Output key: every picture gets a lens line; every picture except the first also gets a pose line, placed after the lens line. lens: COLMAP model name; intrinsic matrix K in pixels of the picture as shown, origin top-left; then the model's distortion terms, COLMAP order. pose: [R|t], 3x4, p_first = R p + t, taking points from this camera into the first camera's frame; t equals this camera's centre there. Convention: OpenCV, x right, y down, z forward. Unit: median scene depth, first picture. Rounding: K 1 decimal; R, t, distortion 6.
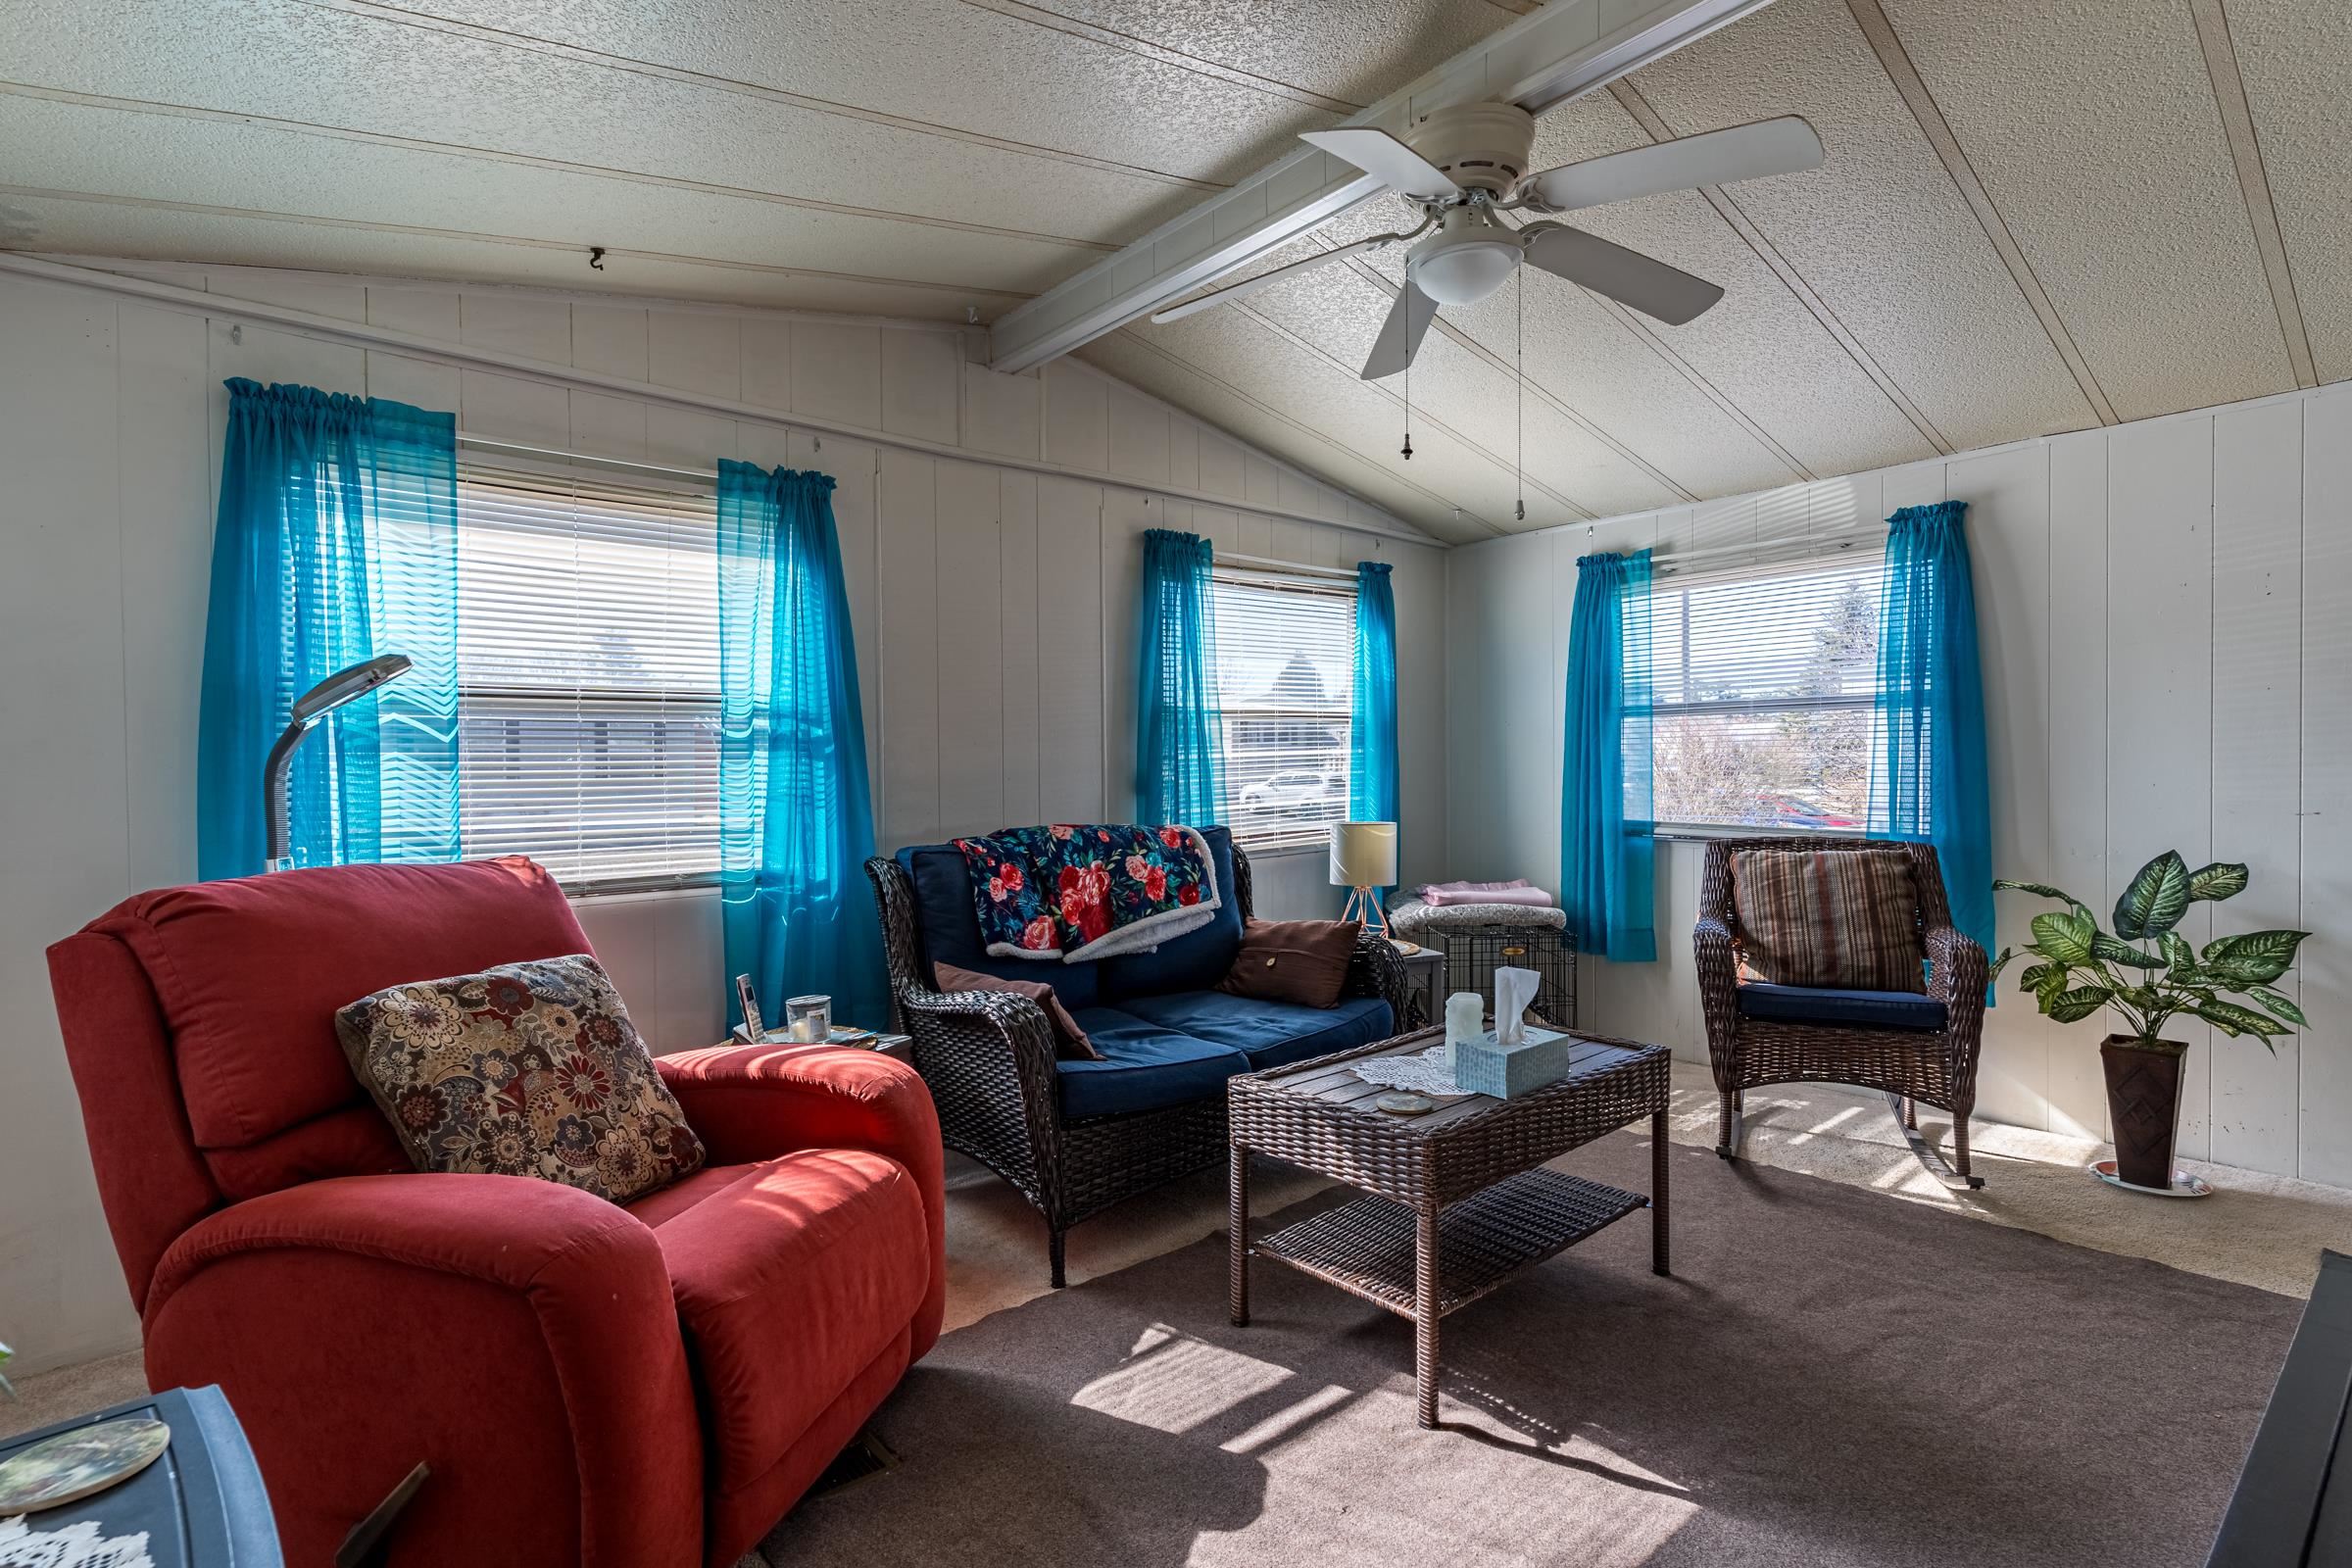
lens RADIAL K [[1132.6, 0, 1175.8], [0, 1132.6, 787.2], [0, 0, 1]] dist [-0.004001, 0.001084]
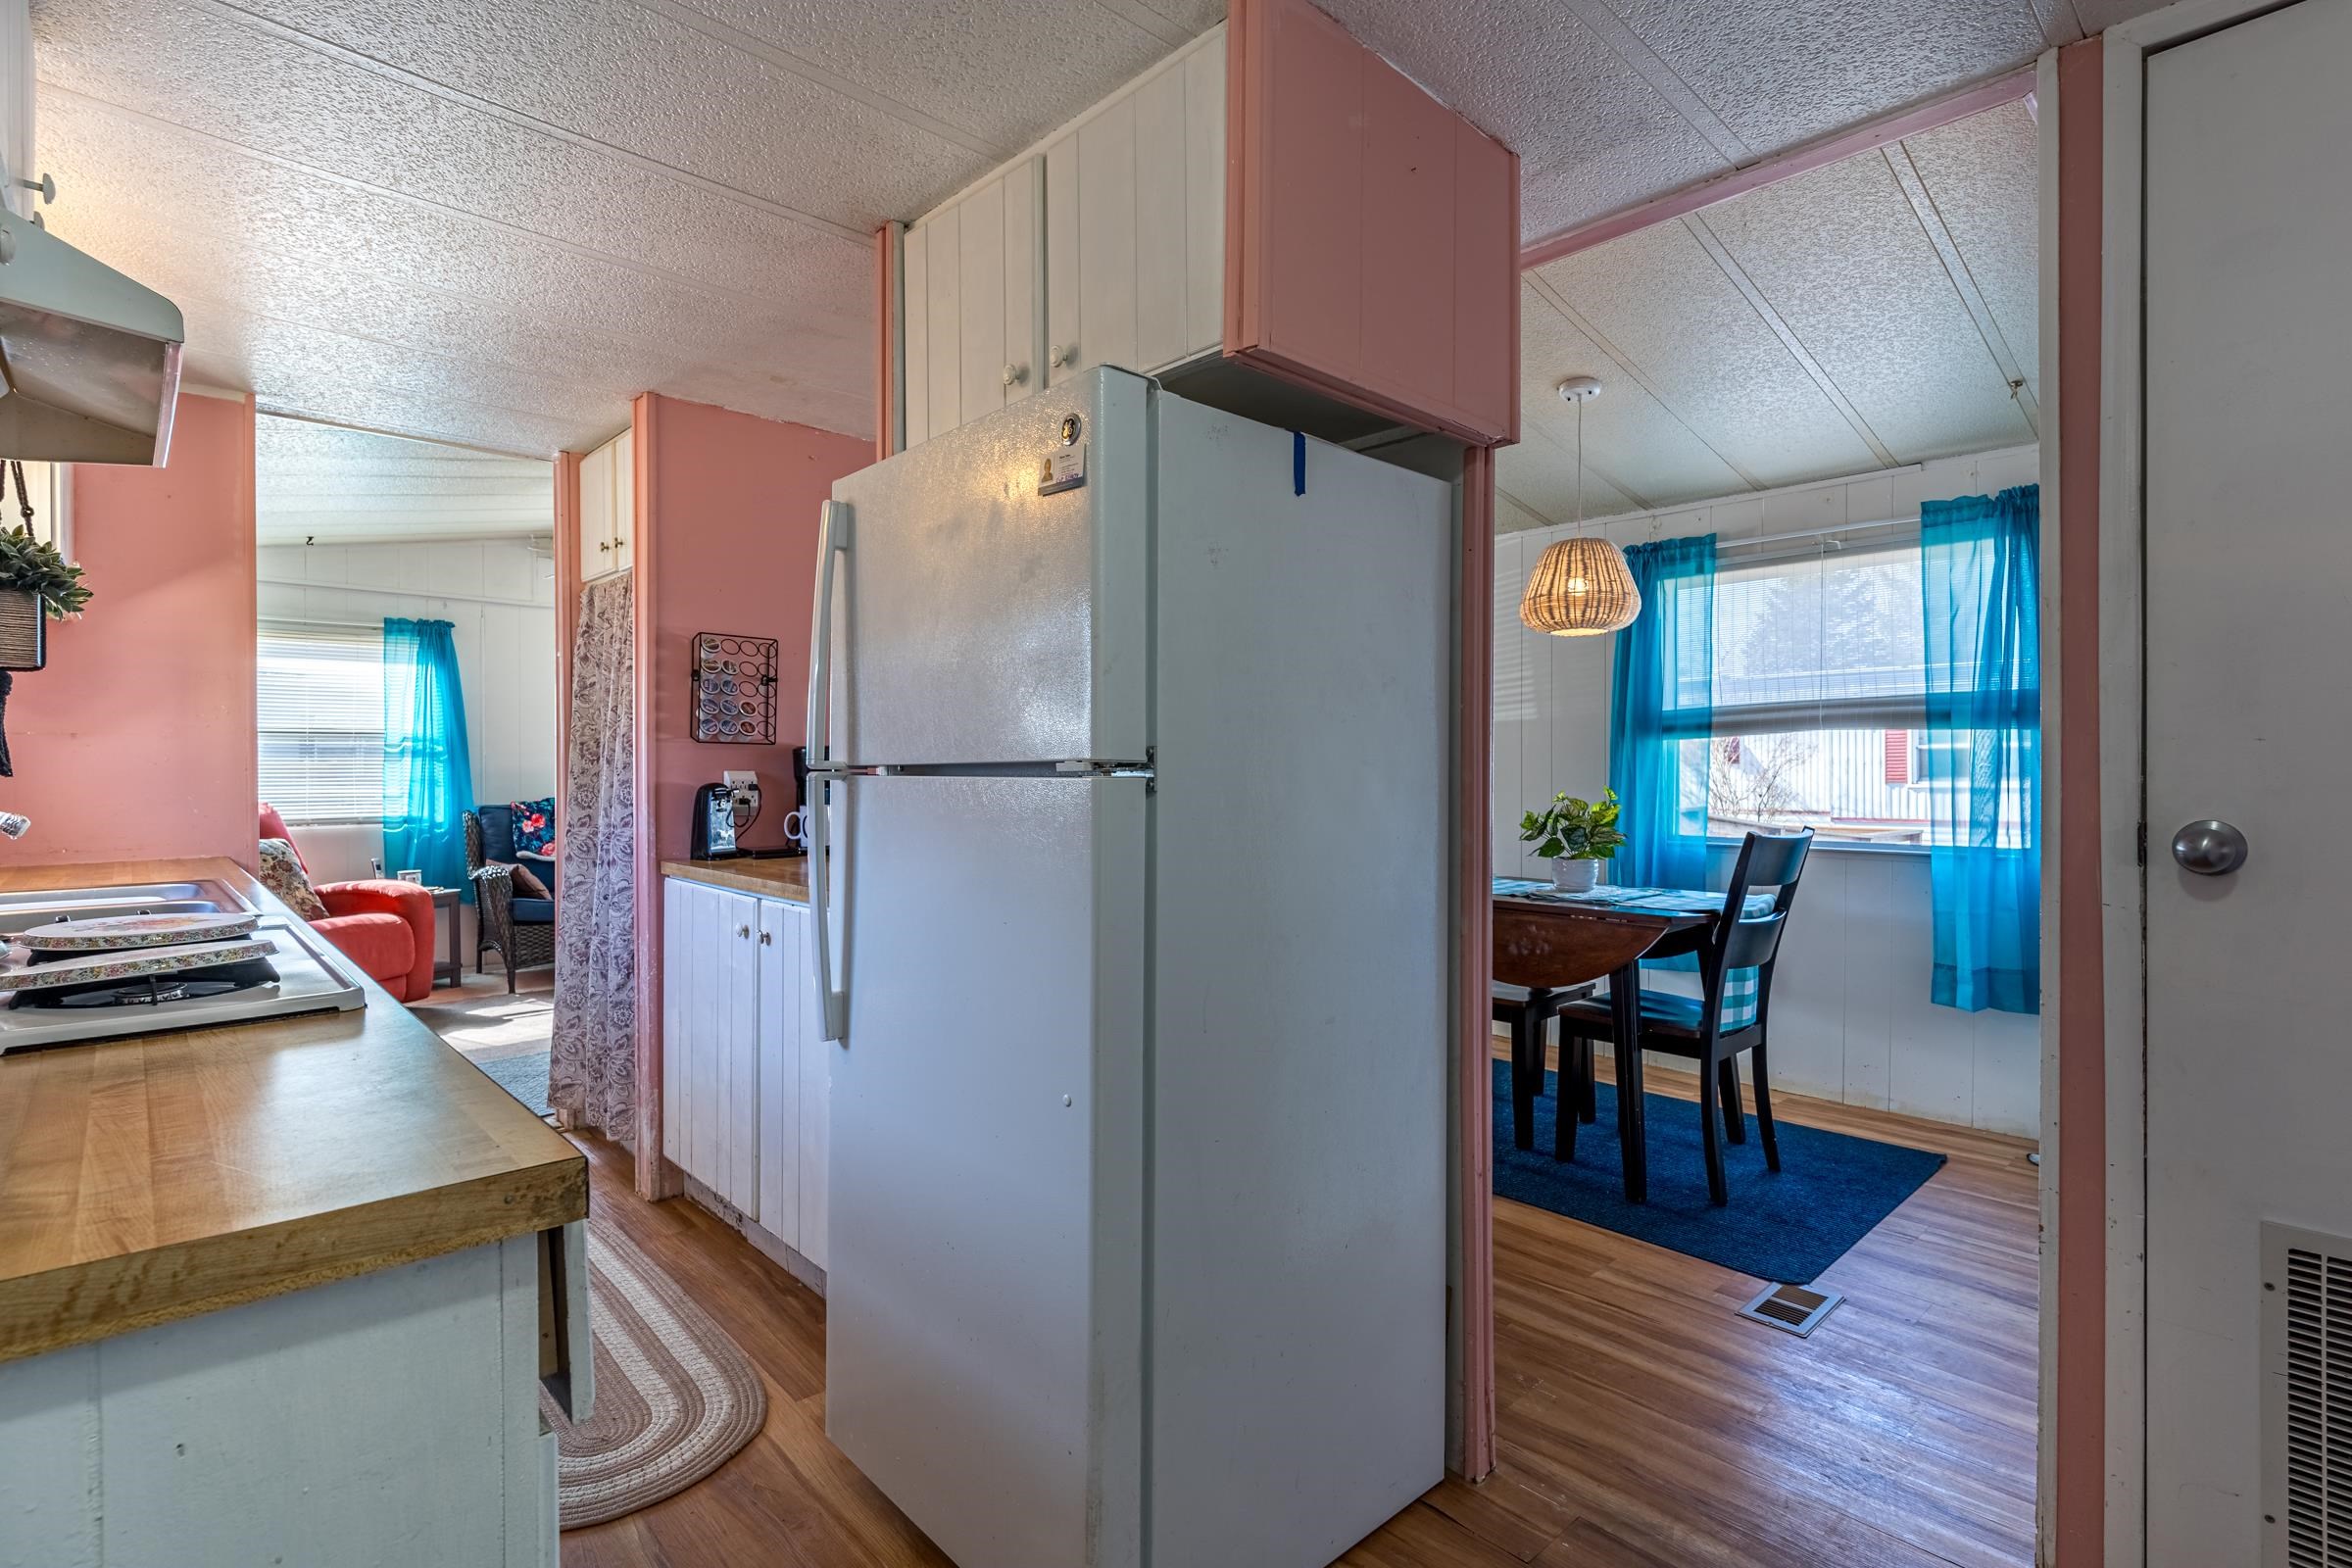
lens RADIAL K [[1141.3, 0, 1175.9], [0, 1141.3, 771.1], [0, 0, 1]] dist [-0.002045, -0.000237]
pose [[0.999354, 0.004414, 0.035660, 0.949273], [-0.003838, 0.999861, -0.016211, 0.020222], [-0.035727, 0.016064, 0.999232, -1.109951]]
